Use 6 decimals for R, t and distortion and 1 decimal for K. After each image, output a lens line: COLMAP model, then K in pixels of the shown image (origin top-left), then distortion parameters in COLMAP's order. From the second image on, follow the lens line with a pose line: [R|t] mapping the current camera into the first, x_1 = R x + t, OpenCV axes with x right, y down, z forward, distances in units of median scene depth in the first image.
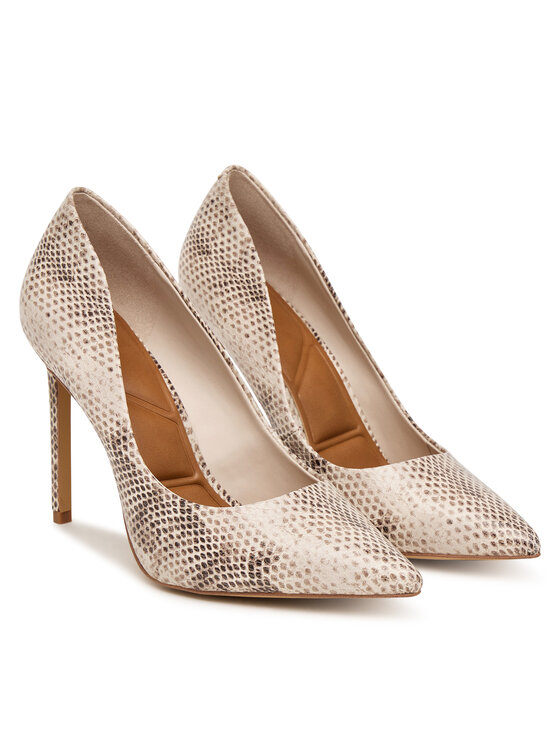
lens RADIAL K [[1979.4, 0, 278.0], [0, 1979.4, 372.5], [0, 0, 1]] dist [0.108700, 0.000000]
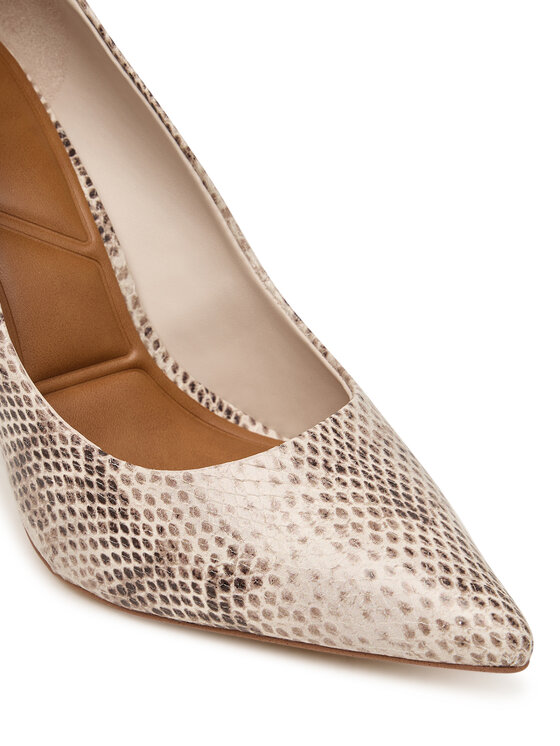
lens RADIAL K [[1641.4, 0, 285.5], [0, 1641.4, 374.0], [0, 0, 1]] dist [-0.061678, 0.000000]
pose [[0.999177, 0.005211, -0.040236, 0.023648], [0.006124, 0.960983, 0.276538, -0.079619], [0.040107, -0.276557, 0.960160, 0.580917]]
